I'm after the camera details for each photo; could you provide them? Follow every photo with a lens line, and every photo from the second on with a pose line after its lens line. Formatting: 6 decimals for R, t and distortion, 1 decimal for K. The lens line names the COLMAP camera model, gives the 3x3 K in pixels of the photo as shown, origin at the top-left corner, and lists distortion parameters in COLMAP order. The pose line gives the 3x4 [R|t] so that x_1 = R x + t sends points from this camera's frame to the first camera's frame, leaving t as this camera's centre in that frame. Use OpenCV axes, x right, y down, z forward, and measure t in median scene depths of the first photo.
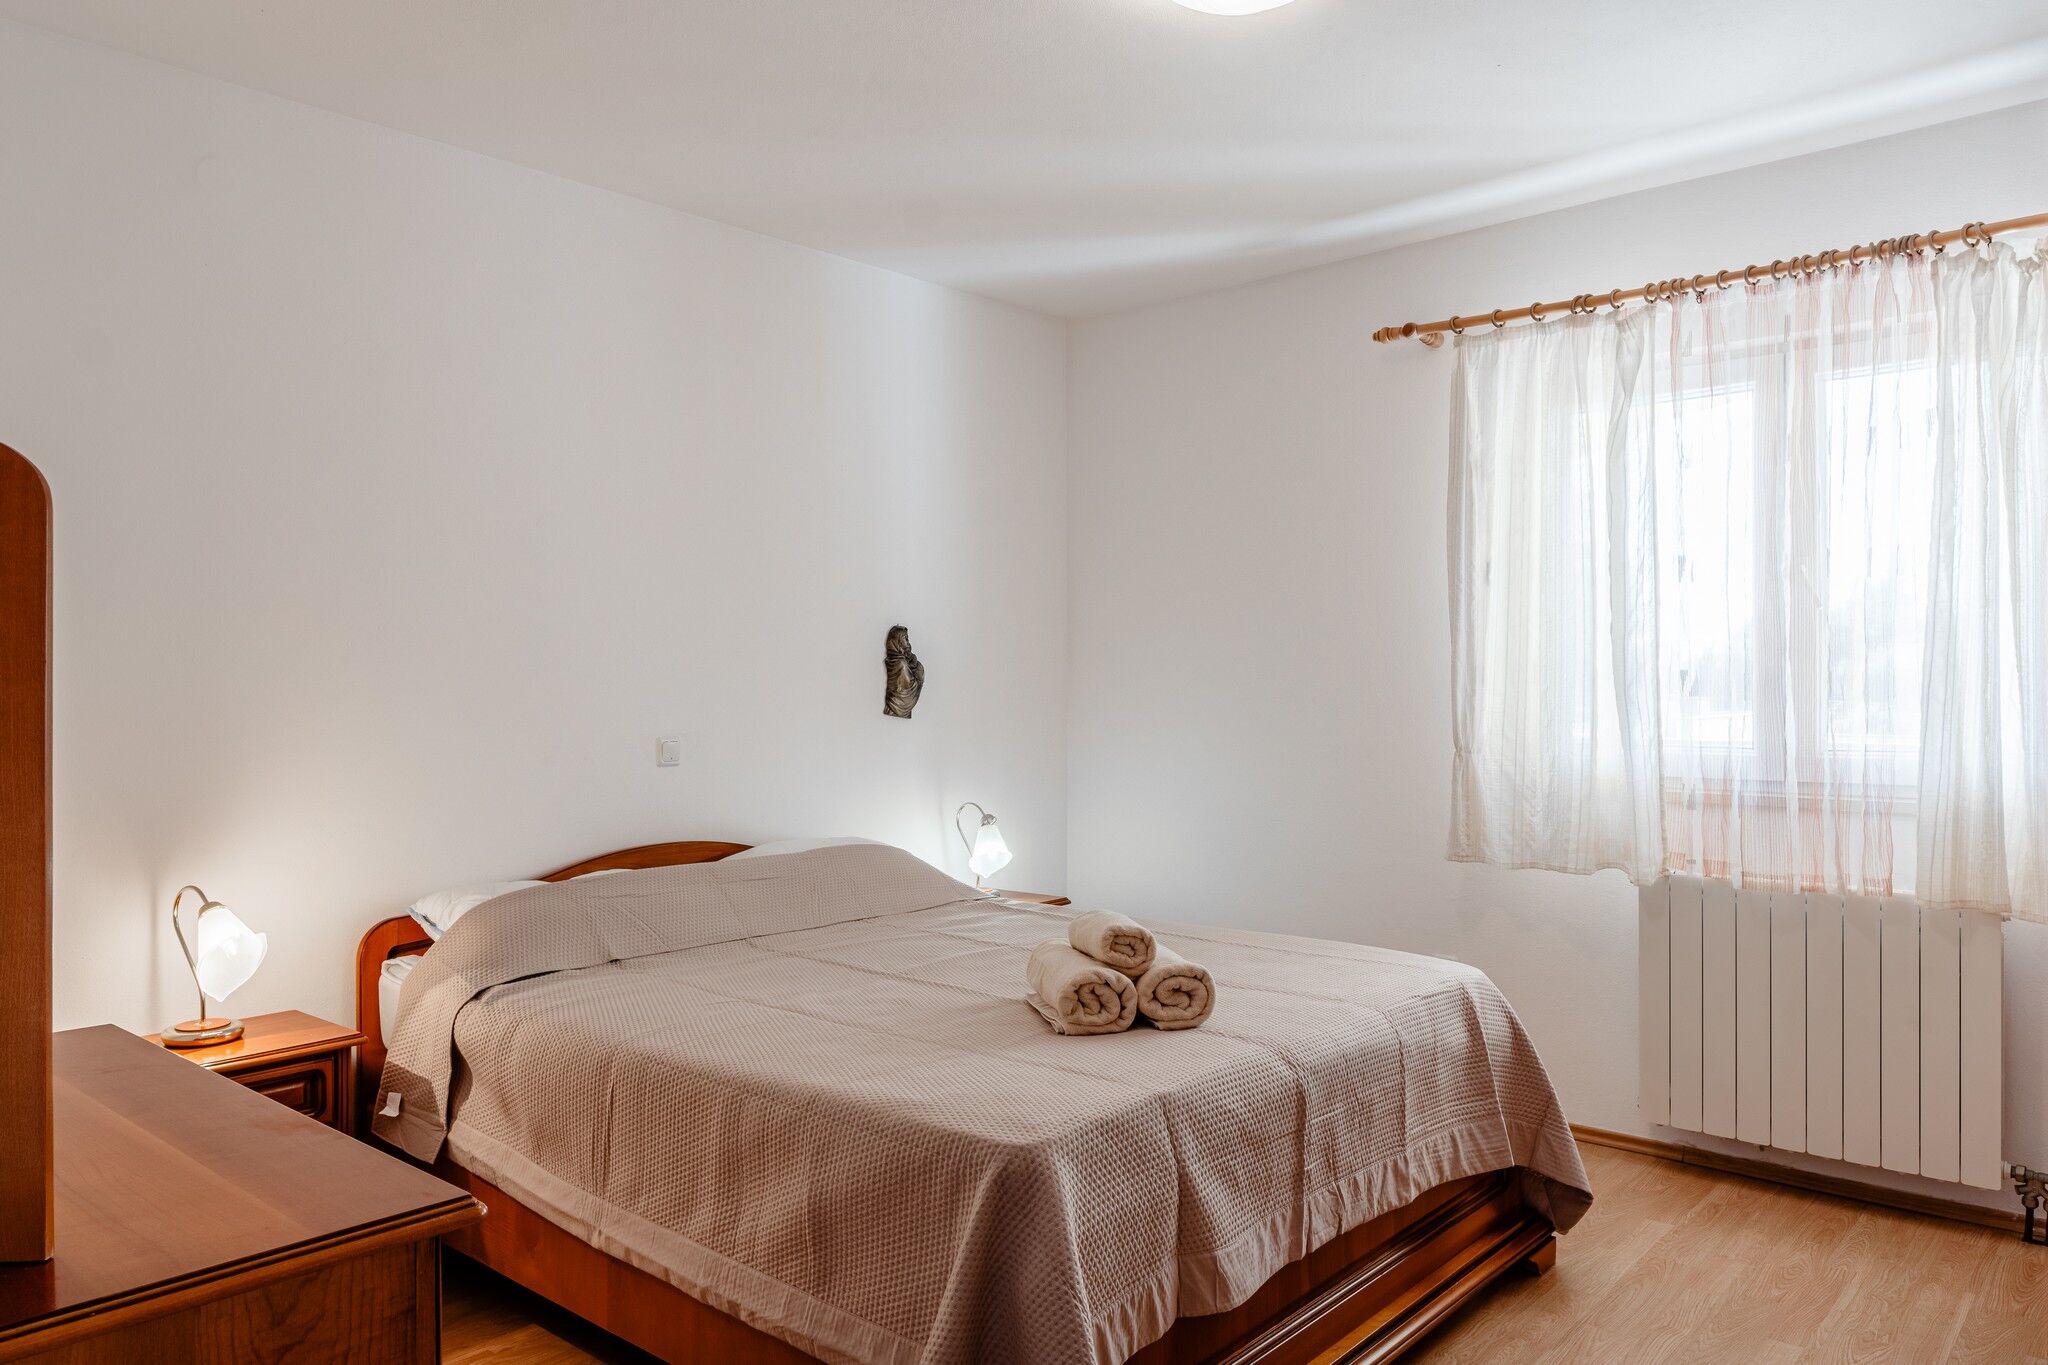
lens RADIAL K [[1423.2, 0, 1021.8], [0, 1423.2, 688.2], [0, 0, 1]] dist [-0.001005, -0.003749]
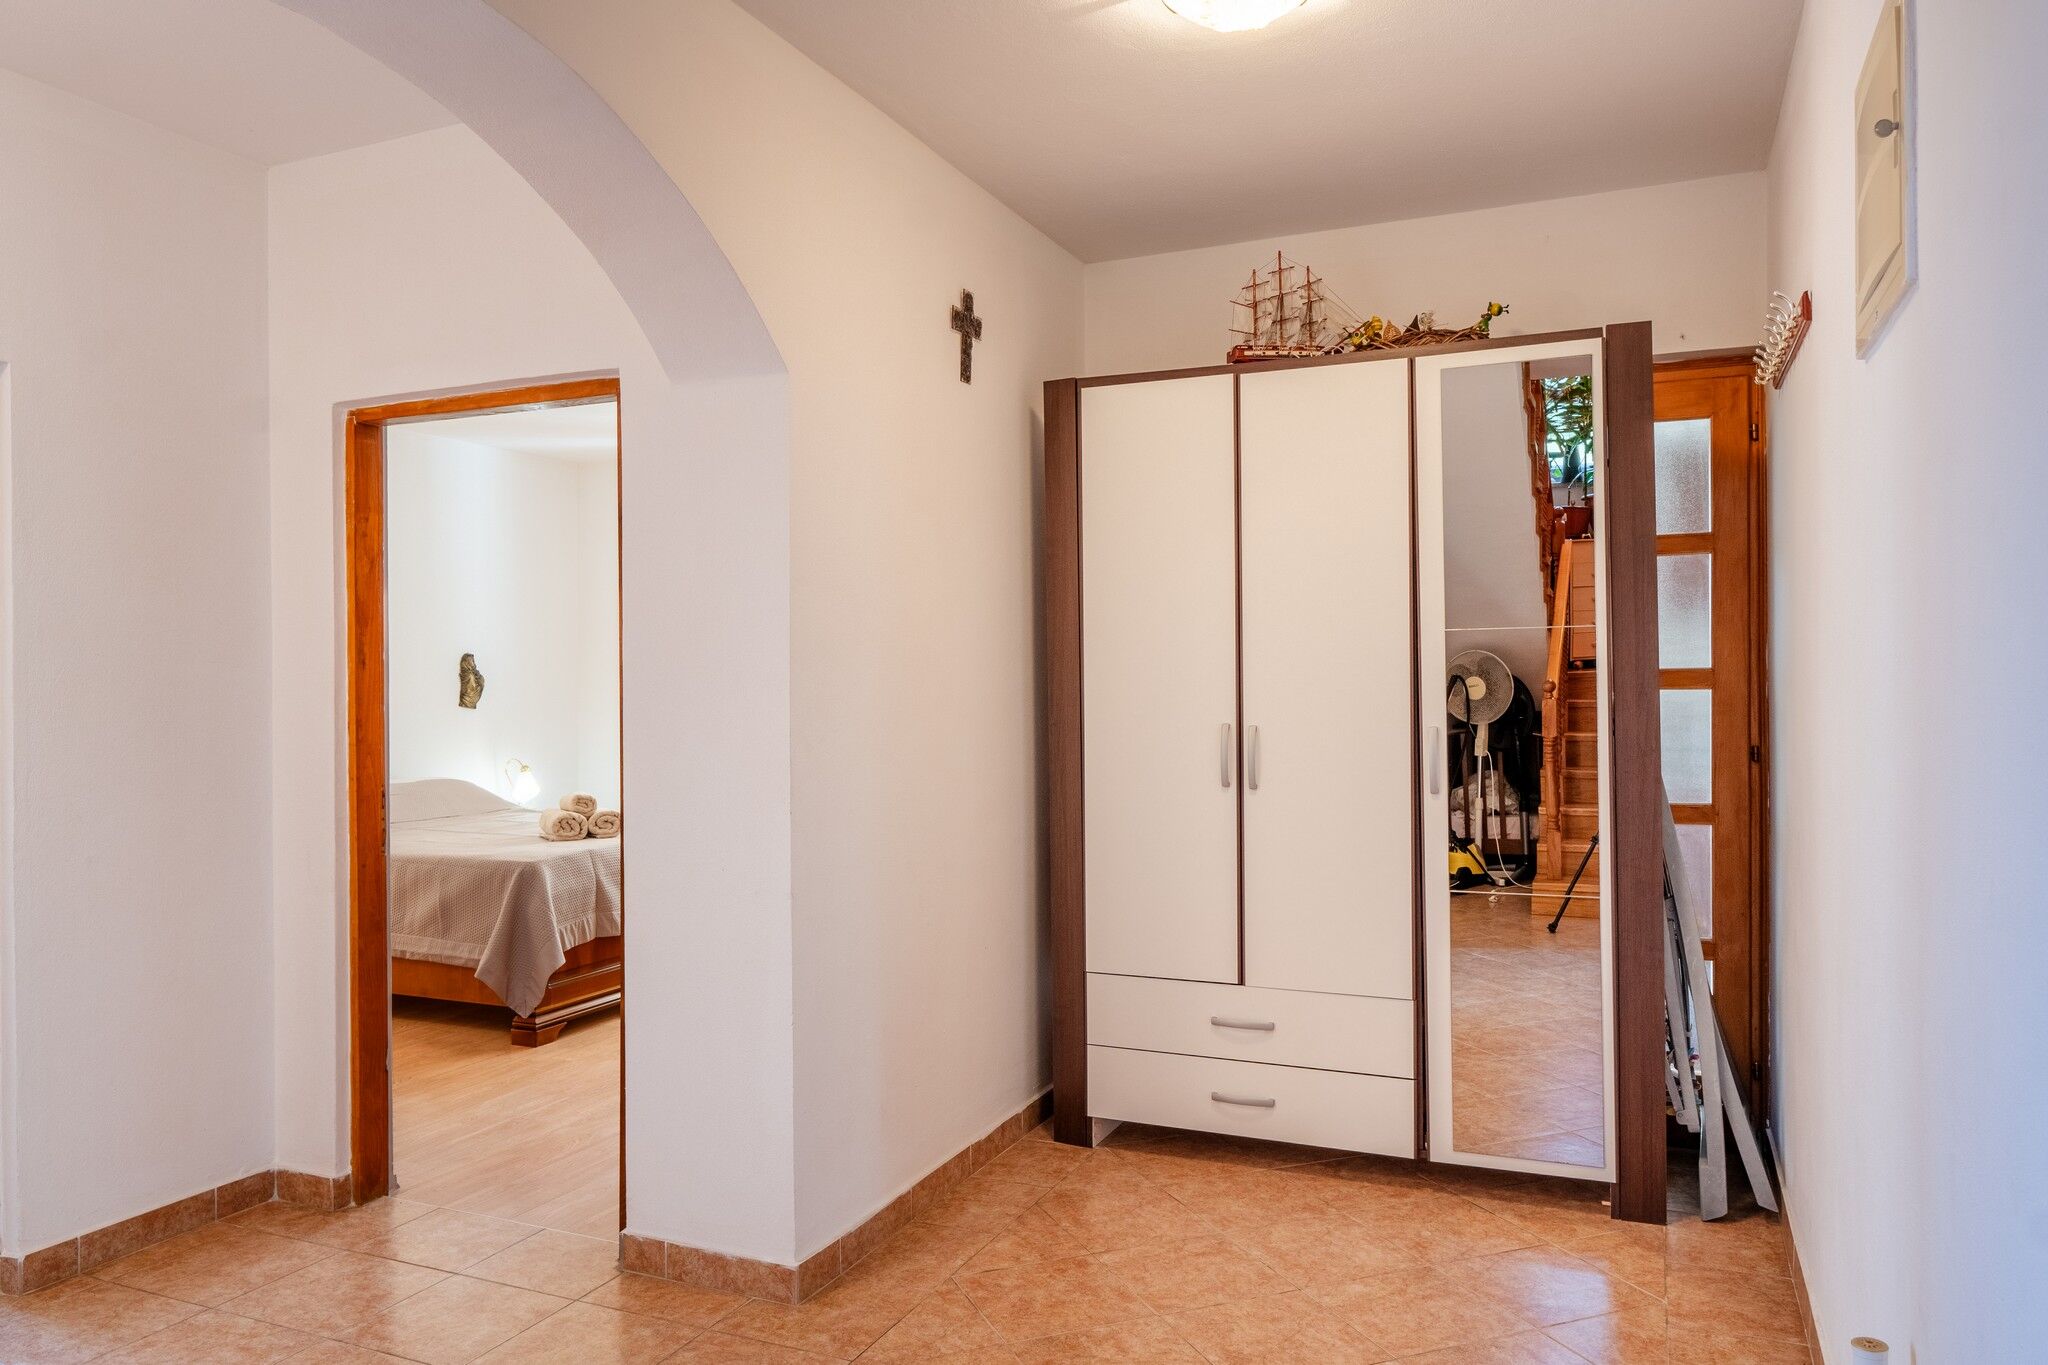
lens RADIAL K [[1403.4, 0, 1026.1], [0, 1403.4, 680.8], [0, 0, 1]] dist [0.002929, -0.000260]
pose [[0.952987, -0.000217, 0.303010, 0.067713], [0.002352, 0.999975, -0.006683, 0.001839], [-0.303001, 0.007082, 0.952964, -1.358241]]
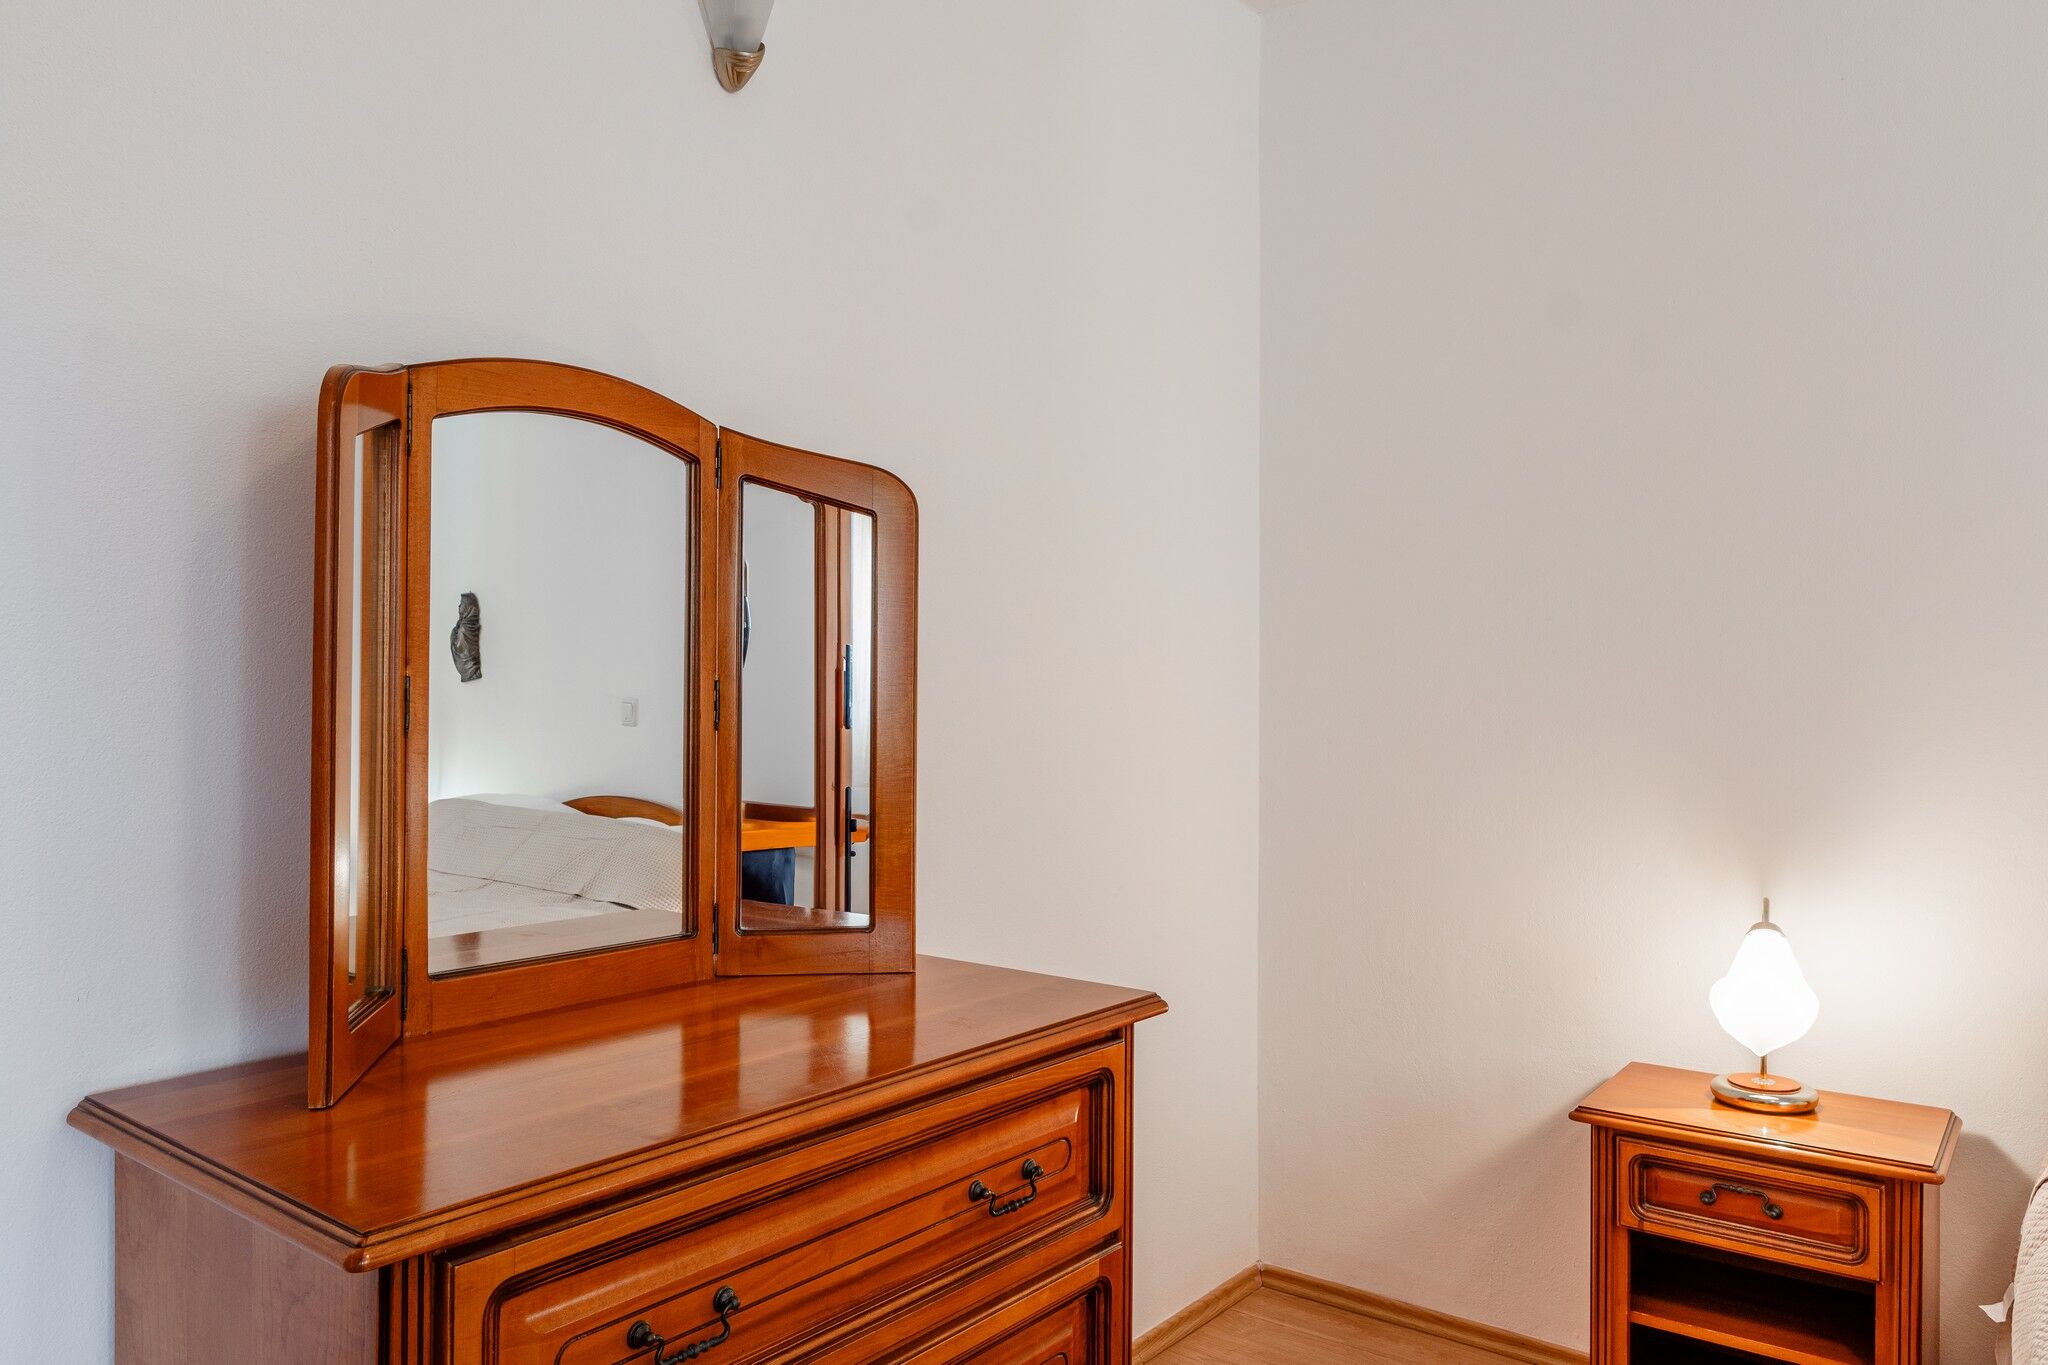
lens RADIAL K [[1425.4, 0, 1021.3], [0, 1425.4, 684.2], [0, 0, 1]] dist [0.003215, -0.012310]
pose [[0.061043, 0.001928, -0.998133, 0.177282], [-0.012488, 0.999921, 0.001168, 0.030299], [0.998057, 0.012393, 0.061063, 0.609787]]
